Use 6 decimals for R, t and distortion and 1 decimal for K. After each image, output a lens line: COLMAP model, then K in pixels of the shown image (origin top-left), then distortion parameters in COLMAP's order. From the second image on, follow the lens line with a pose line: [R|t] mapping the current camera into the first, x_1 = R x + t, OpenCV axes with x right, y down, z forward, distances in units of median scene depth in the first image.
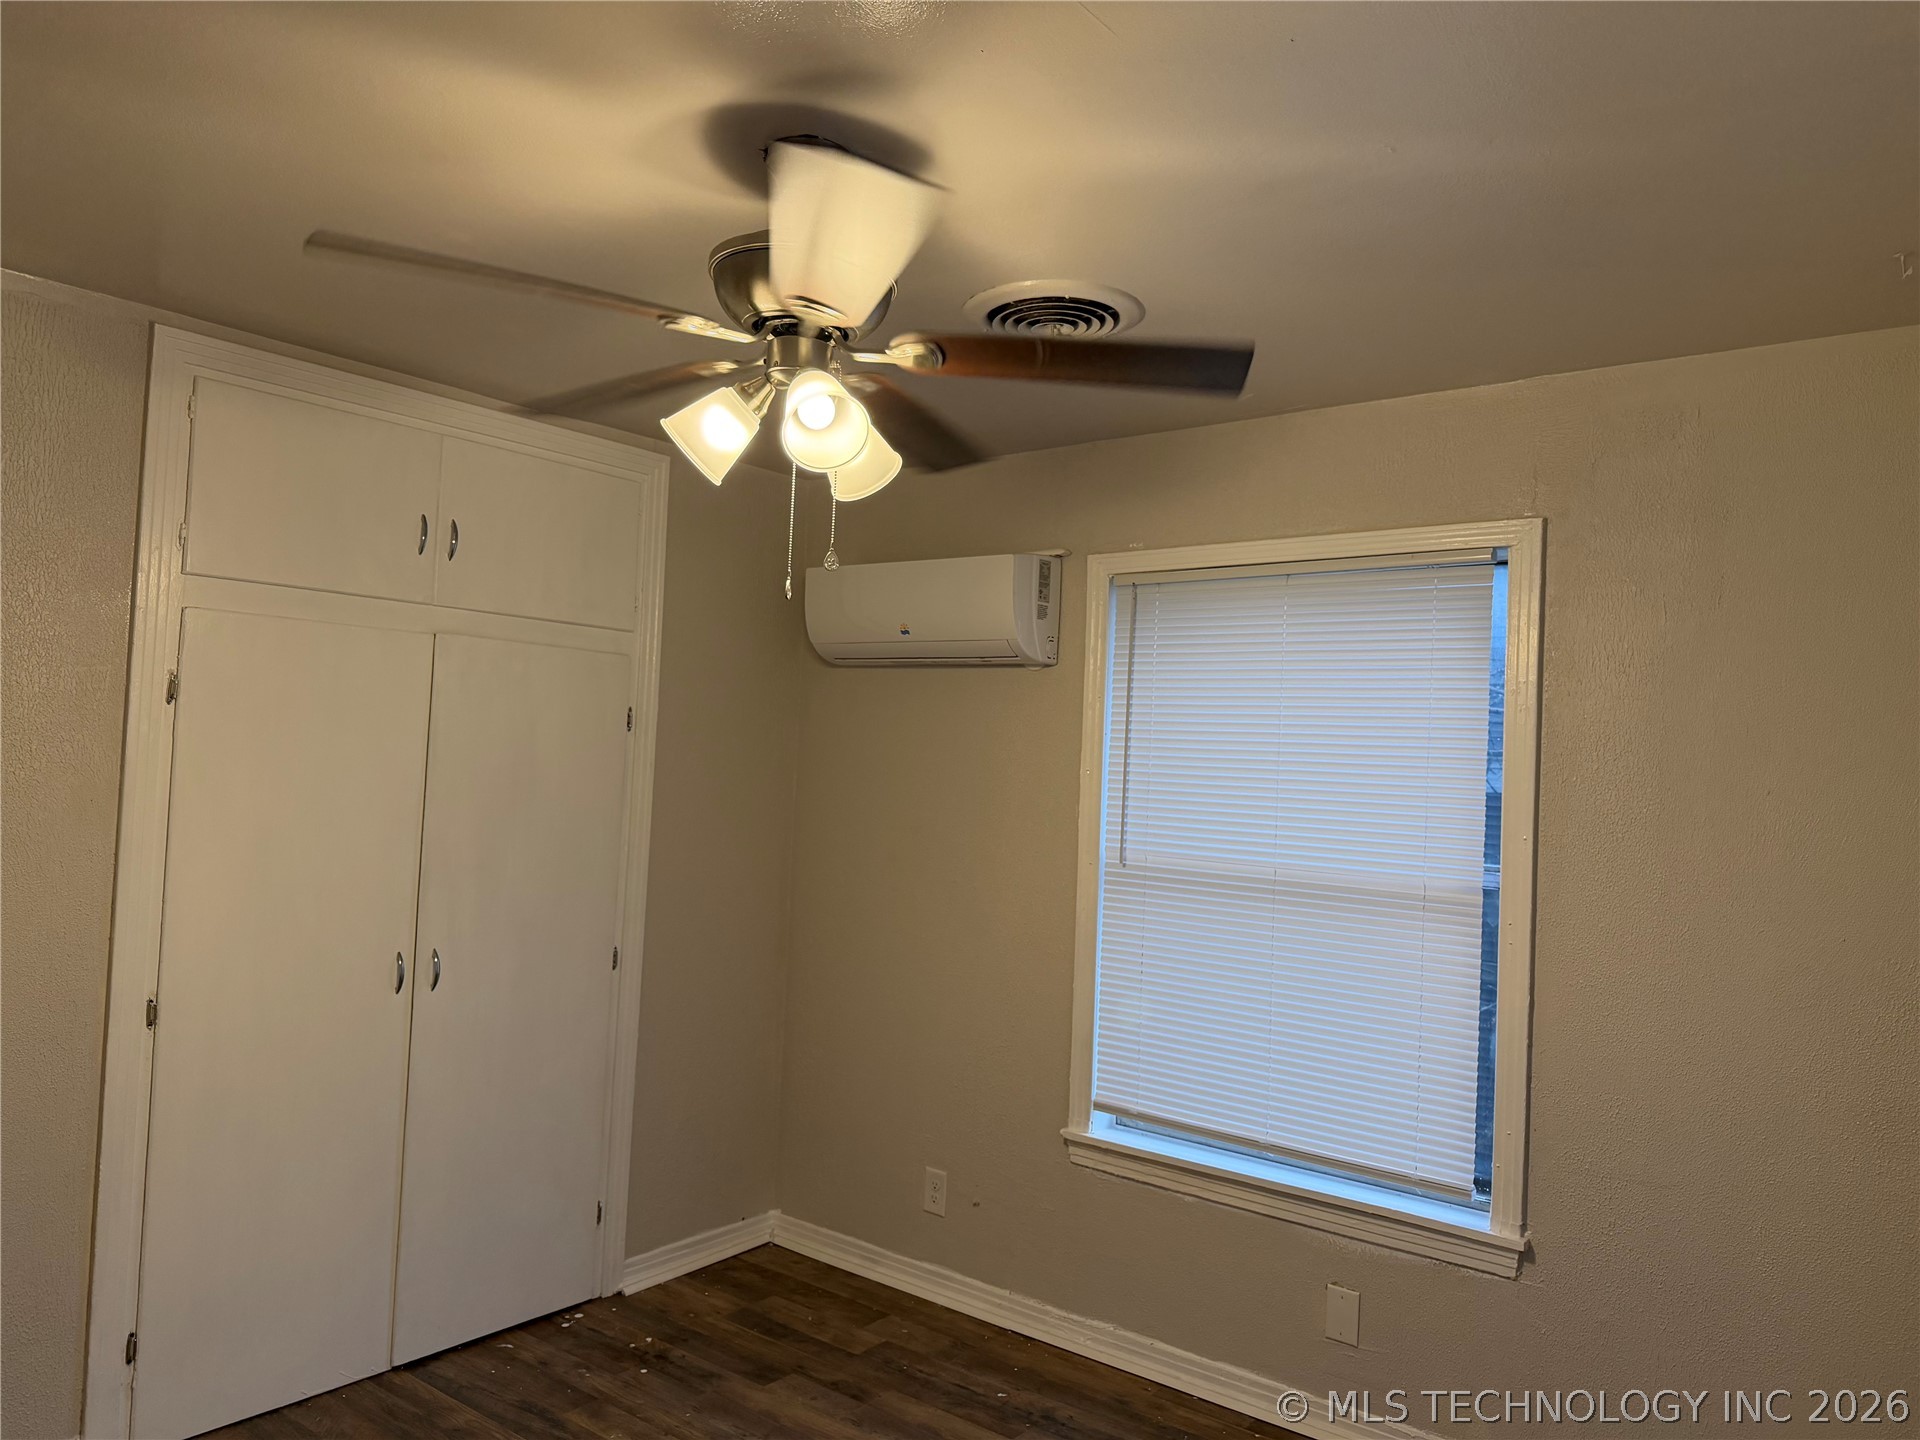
lens RADIAL K [[1367.7, 0, 961.2], [0, 1367.7, 752.6], [0, 0, 1]] dist [0.143998, -0.207984]
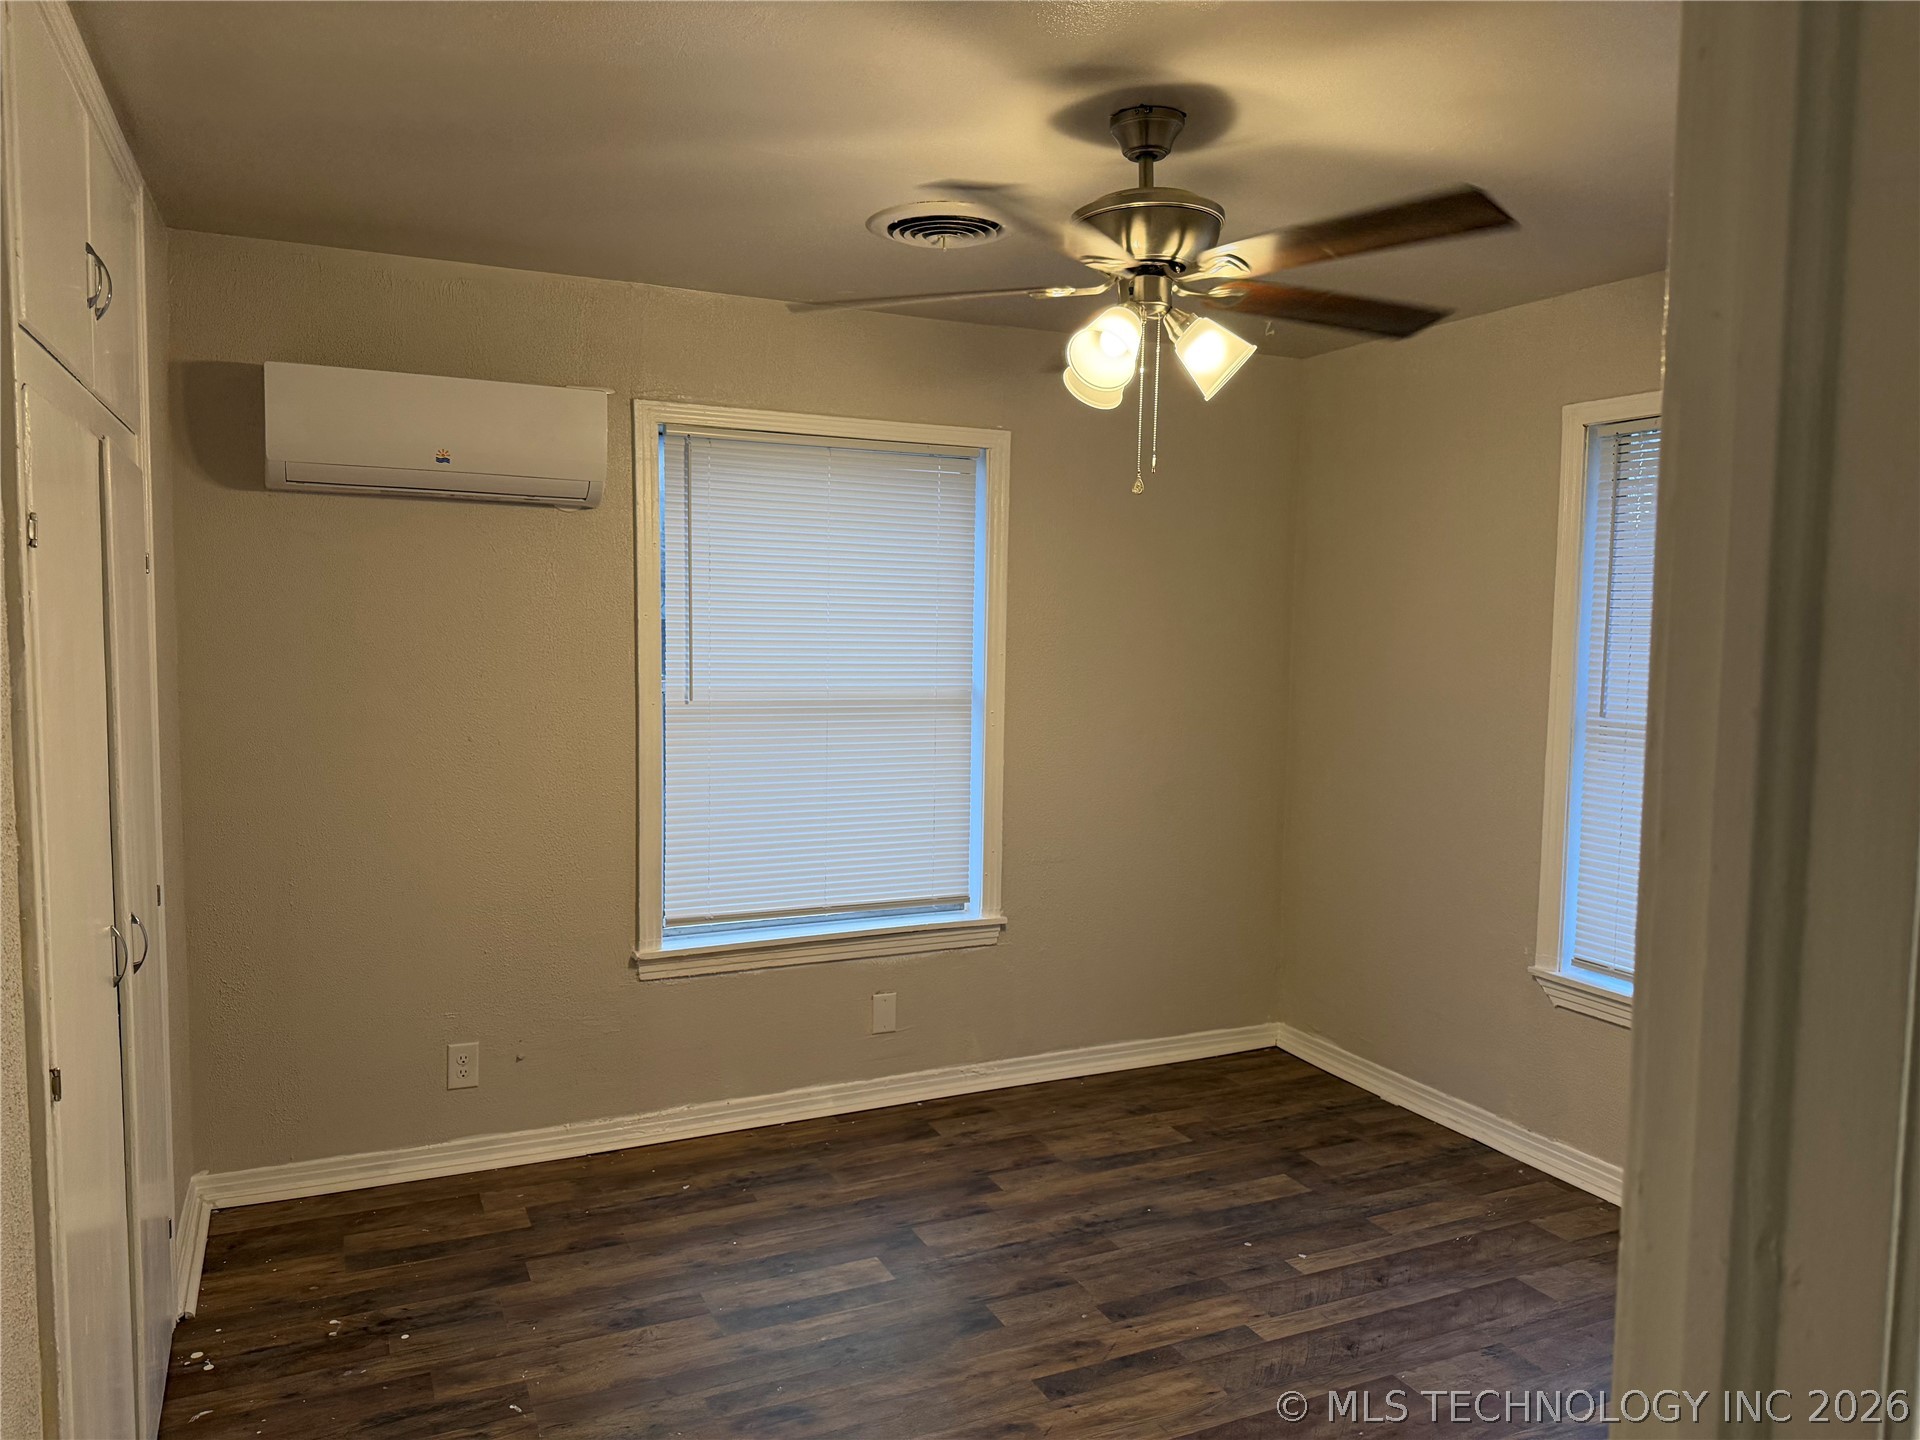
lens RADIAL K [[1370.0, 0, 960.0], [0, 1370.0, 720.0], [0, 0, 1]] dist [0.015333, -0.006307]
pose [[0.439167, -0.102933, 0.892489, -0.753989], [-0.005928, 0.993061, 0.117449, -0.030408], [-0.898386, -0.056871, 0.435510, 0.336699]]
